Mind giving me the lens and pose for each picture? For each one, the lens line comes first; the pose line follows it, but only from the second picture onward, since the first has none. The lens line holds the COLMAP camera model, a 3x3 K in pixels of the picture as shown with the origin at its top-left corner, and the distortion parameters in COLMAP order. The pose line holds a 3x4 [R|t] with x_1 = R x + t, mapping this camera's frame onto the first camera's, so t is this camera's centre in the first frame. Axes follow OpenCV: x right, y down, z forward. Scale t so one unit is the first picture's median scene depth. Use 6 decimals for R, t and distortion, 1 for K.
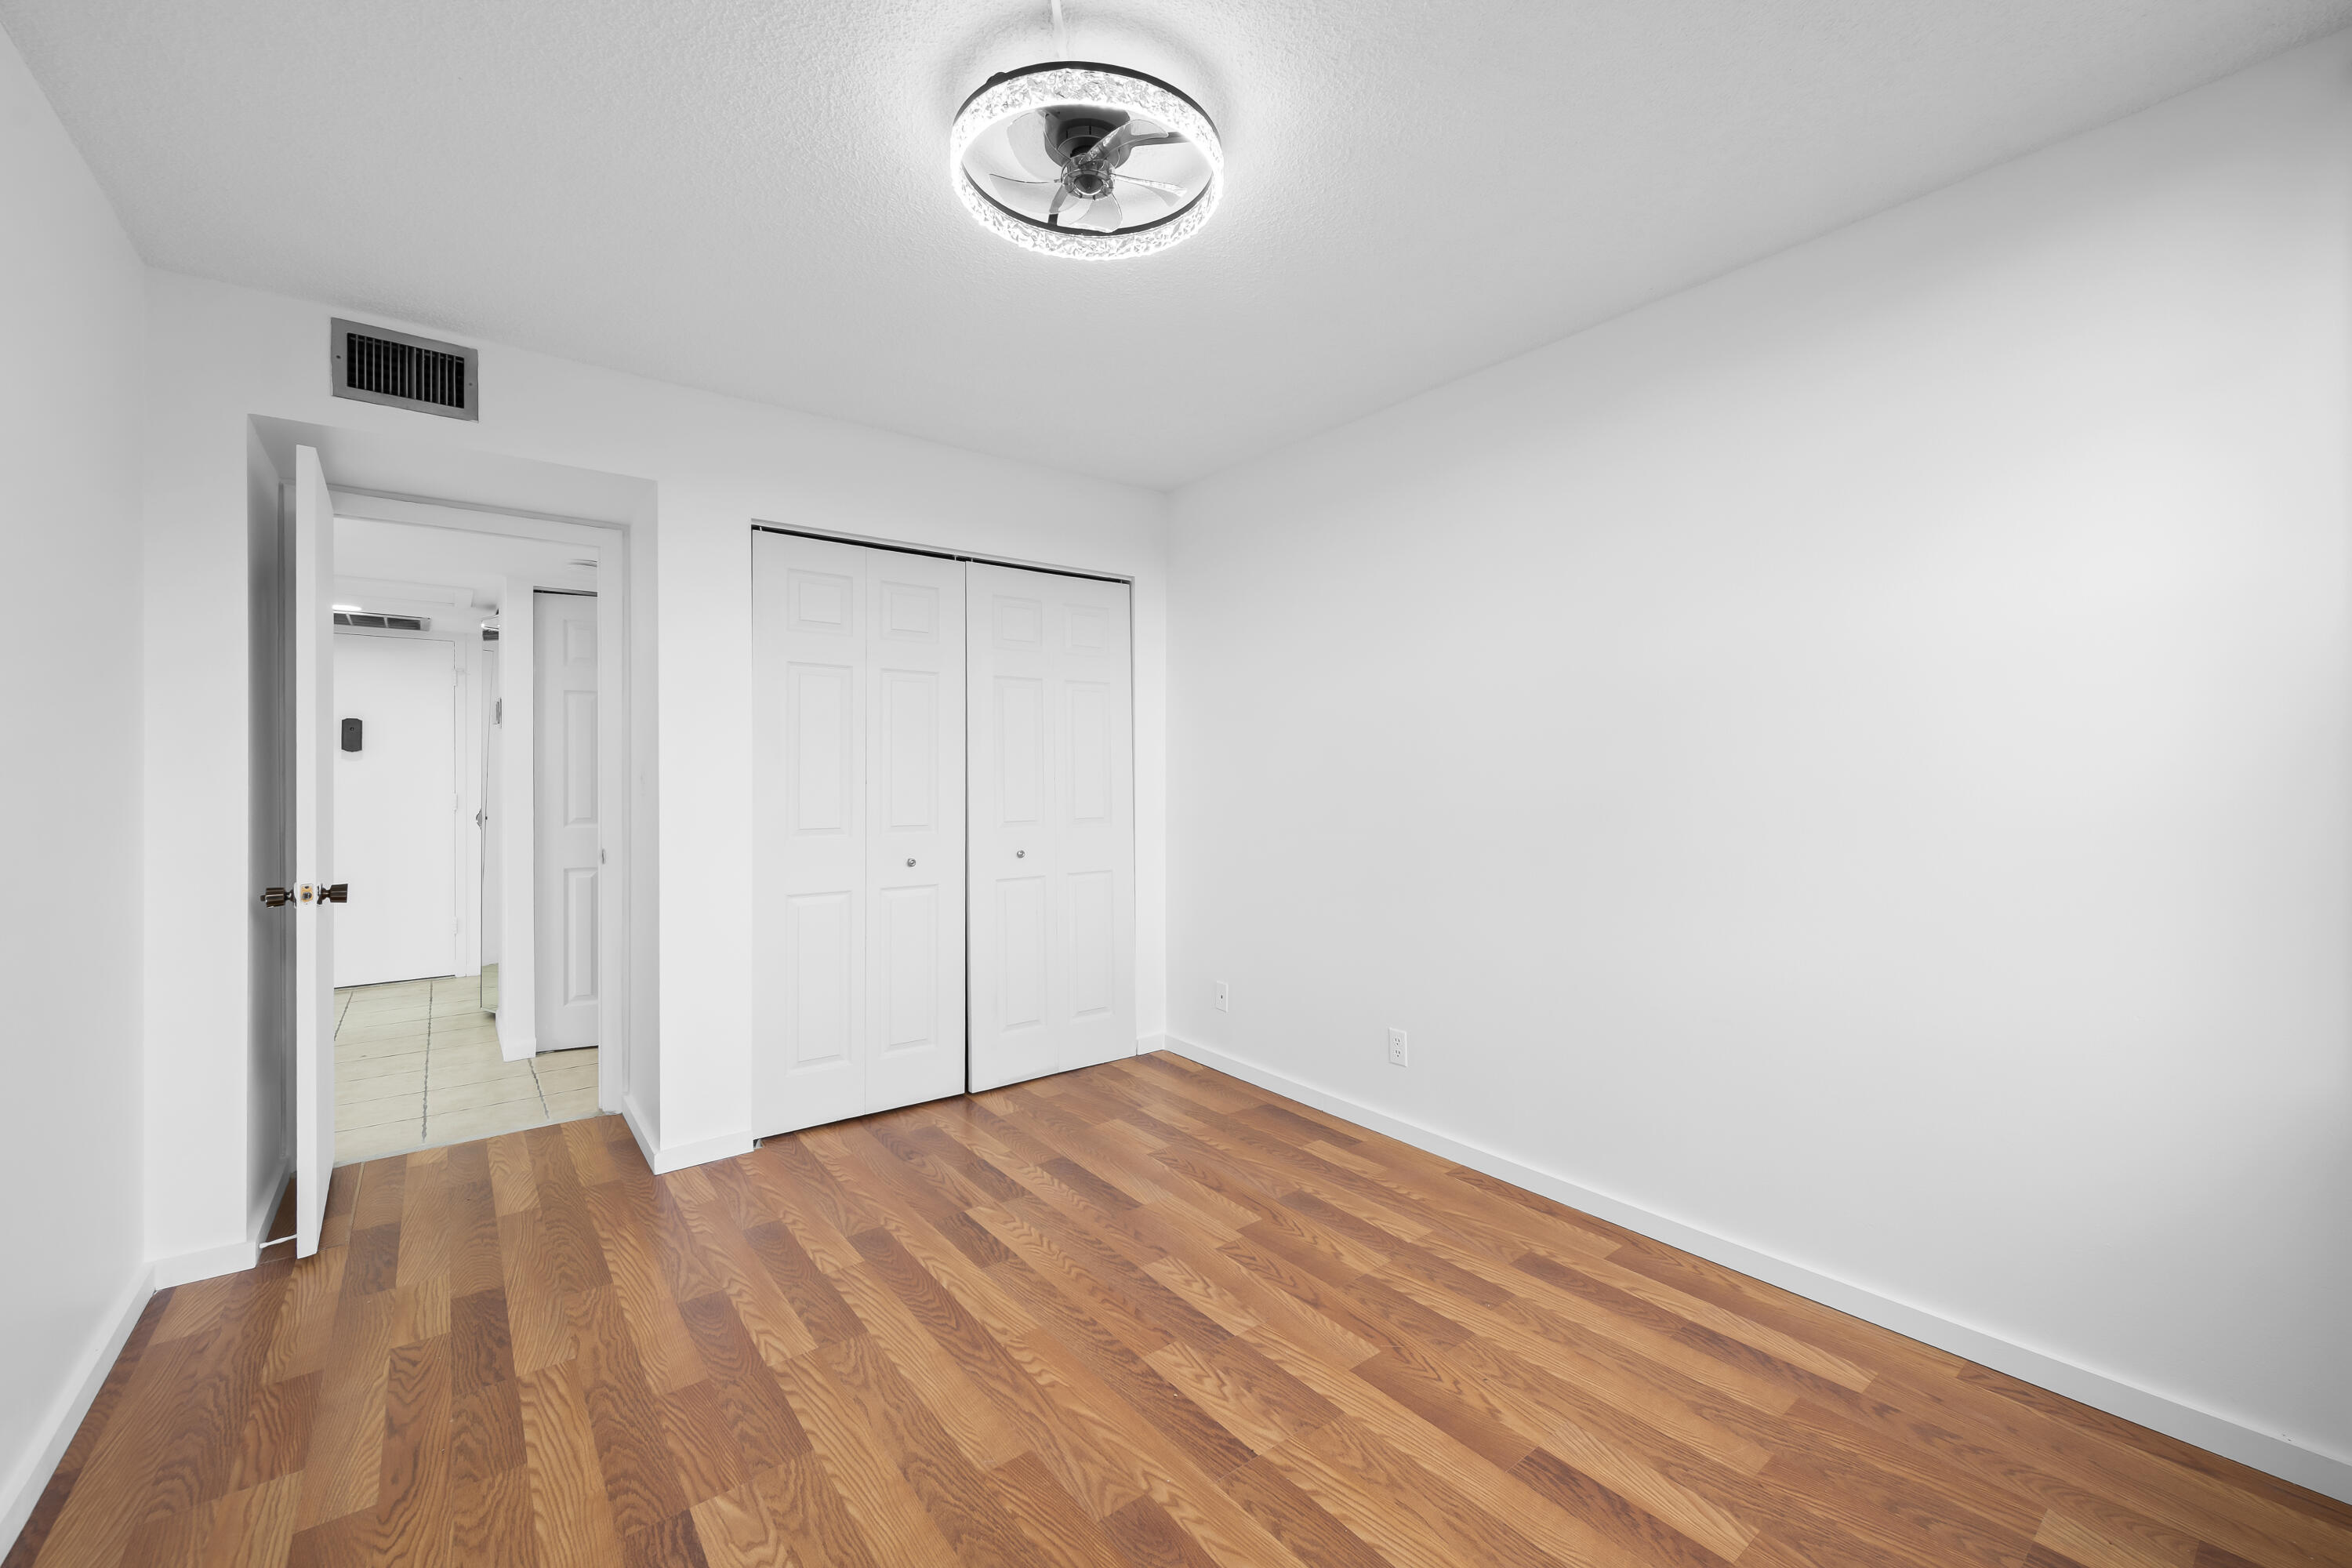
lens RADIAL K [[938.0, 0, 1168.3], [0, 938.0, 771.6], [0, 0, 1]] dist [0.001821, -0.000790]
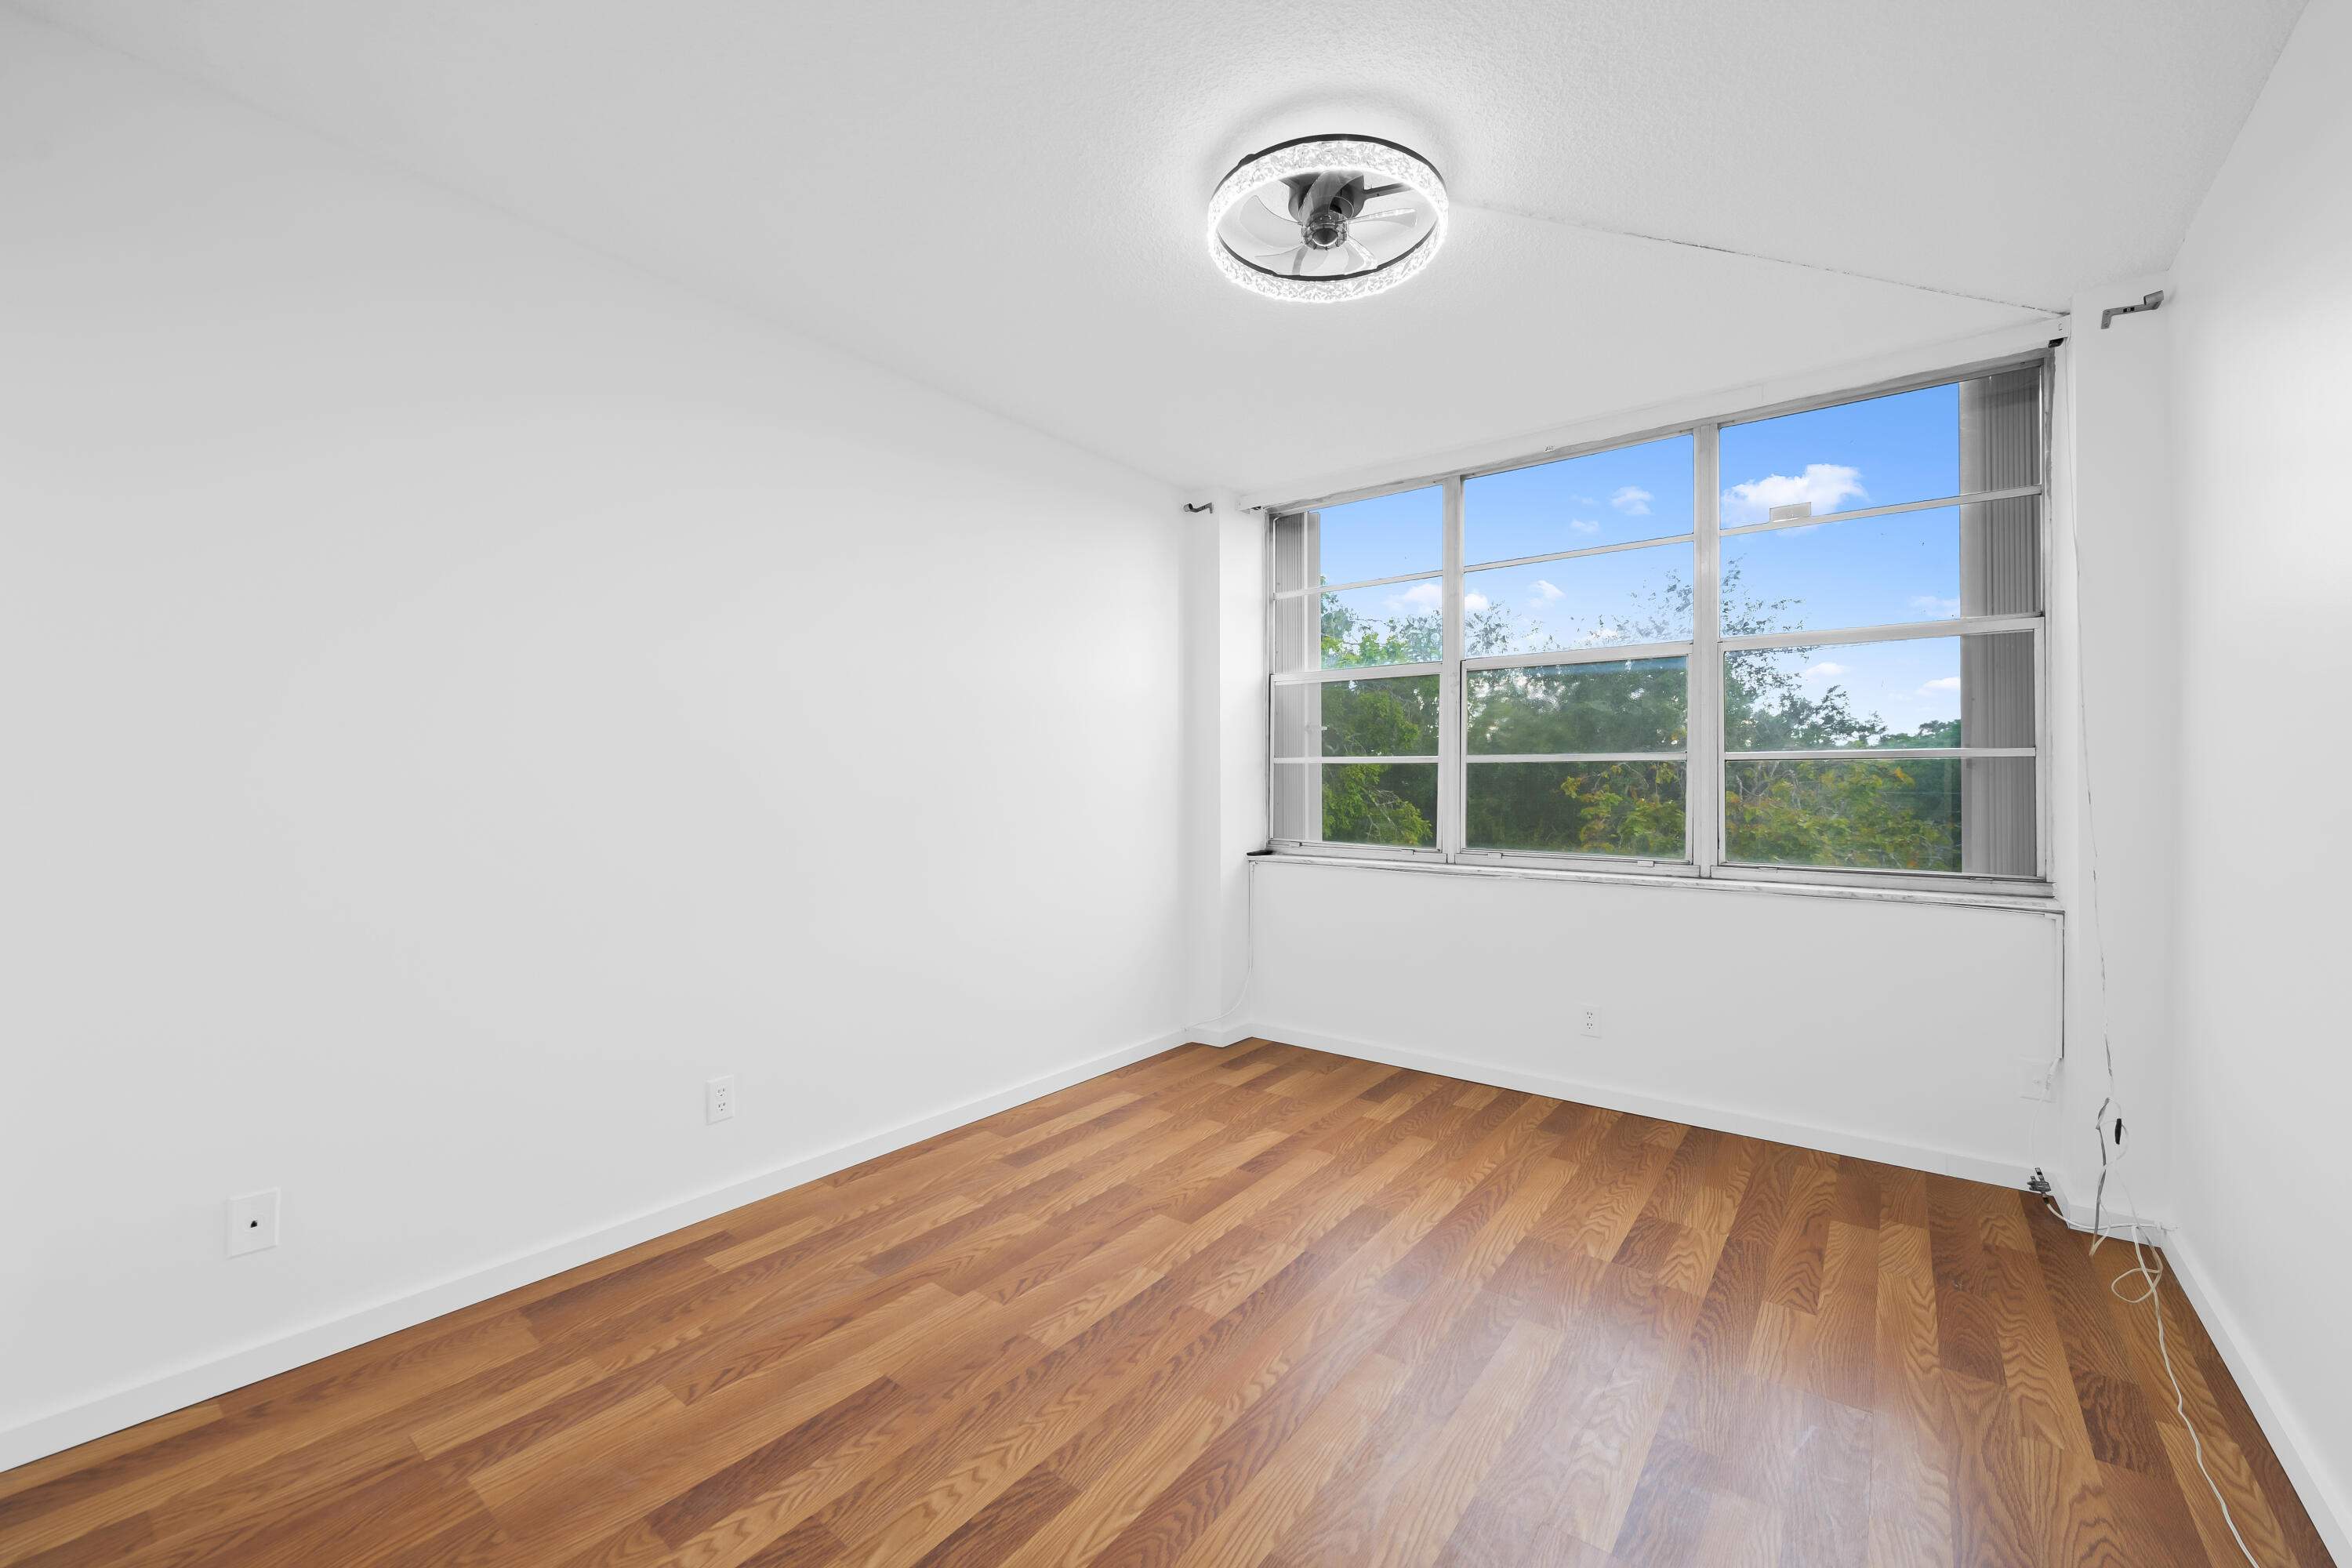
lens RADIAL K [[938.0, 0, 1172.7], [0, 938.0, 792.6], [0, 0, 1]] dist [0.001821, -0.000790]
pose [[-0.254201, -0.009911, 0.967101, -0.845699], [-0.004277, 0.999949, 0.009123, 0.021417], [-0.967142, -0.001817, -0.254231, 1.087595]]
